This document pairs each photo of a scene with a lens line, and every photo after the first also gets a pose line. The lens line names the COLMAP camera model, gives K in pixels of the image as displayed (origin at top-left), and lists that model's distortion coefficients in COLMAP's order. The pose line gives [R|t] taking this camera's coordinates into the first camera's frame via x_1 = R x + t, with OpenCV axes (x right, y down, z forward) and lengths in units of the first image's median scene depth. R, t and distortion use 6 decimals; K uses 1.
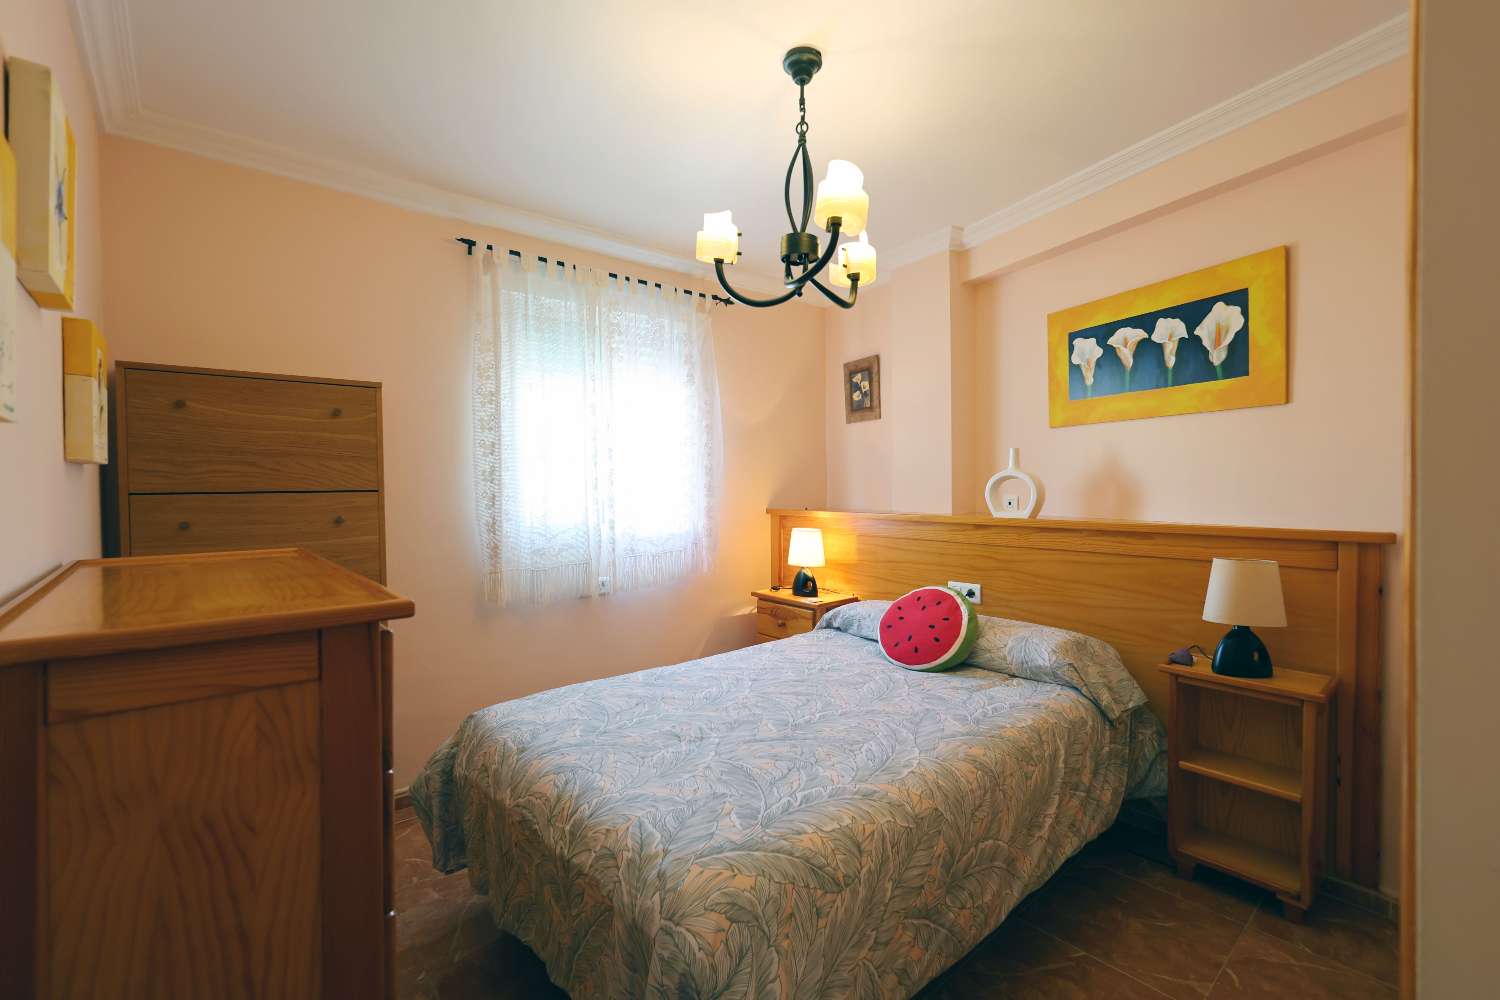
lens RADIAL K [[648.5, 0, 750.2], [0, 648.5, 490.6], [0, 0, 1]] dist [-0.000726, -0.000158]
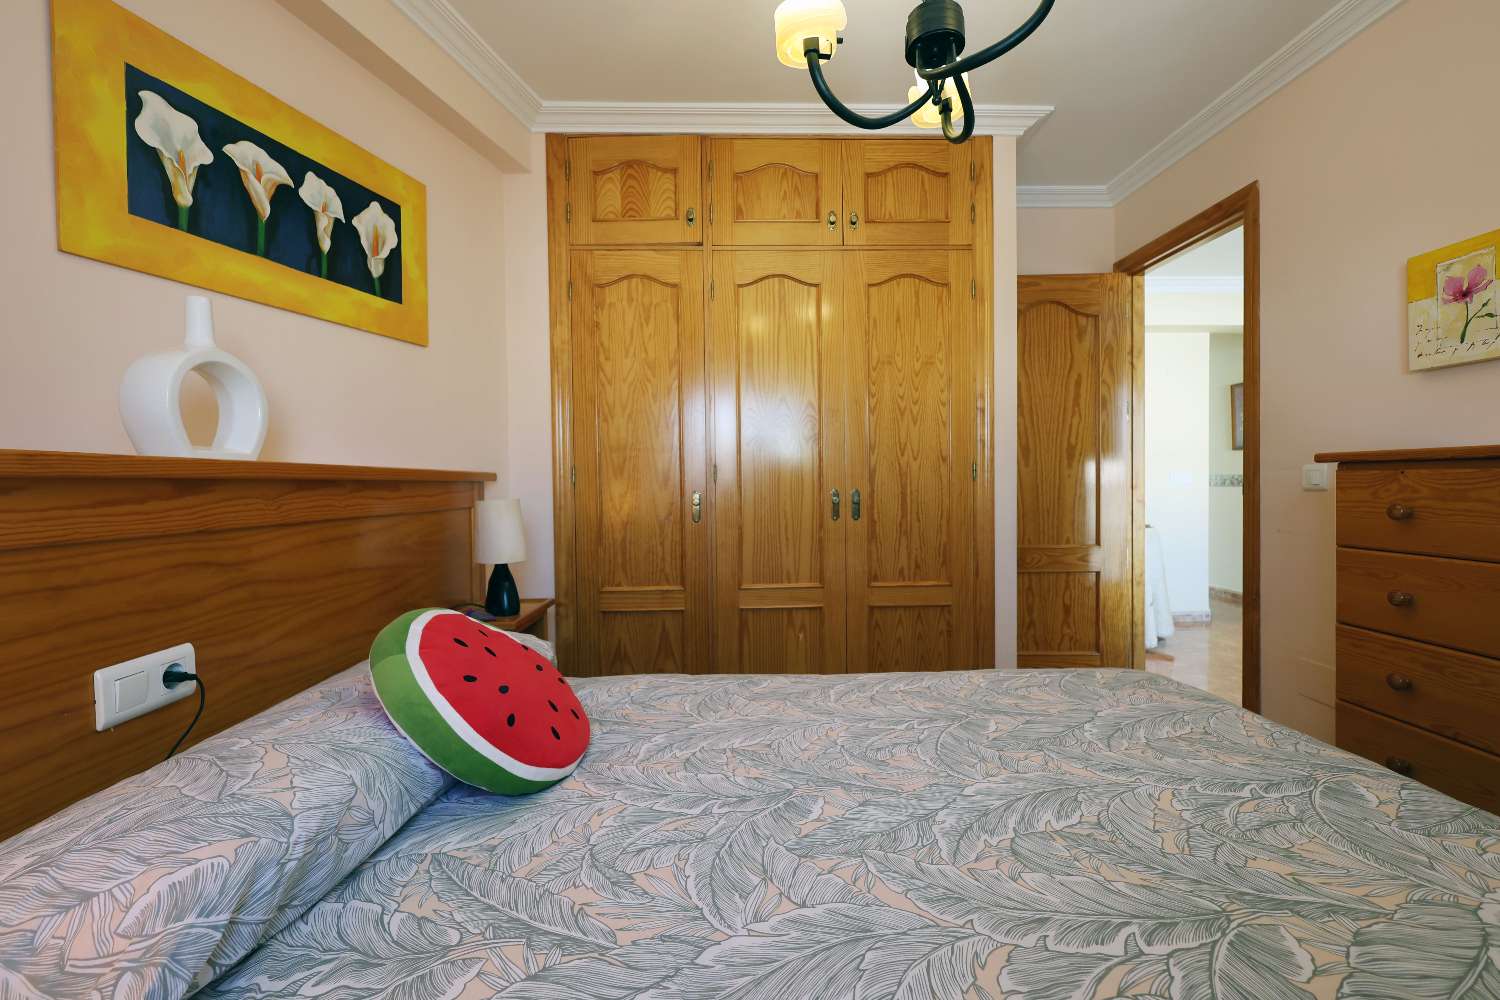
lens RADIAL K [[648.5, 0, 746.1], [0, 648.5, 495.3], [0, 0, 1]] dist [-0.000726, -0.000158]
pose [[-0.773748, 0.003029, 0.633486, -0.152121], [0.025841, 0.999307, 0.026785, 0.068004], [-0.632966, 0.037095, -0.773290, 1.260054]]
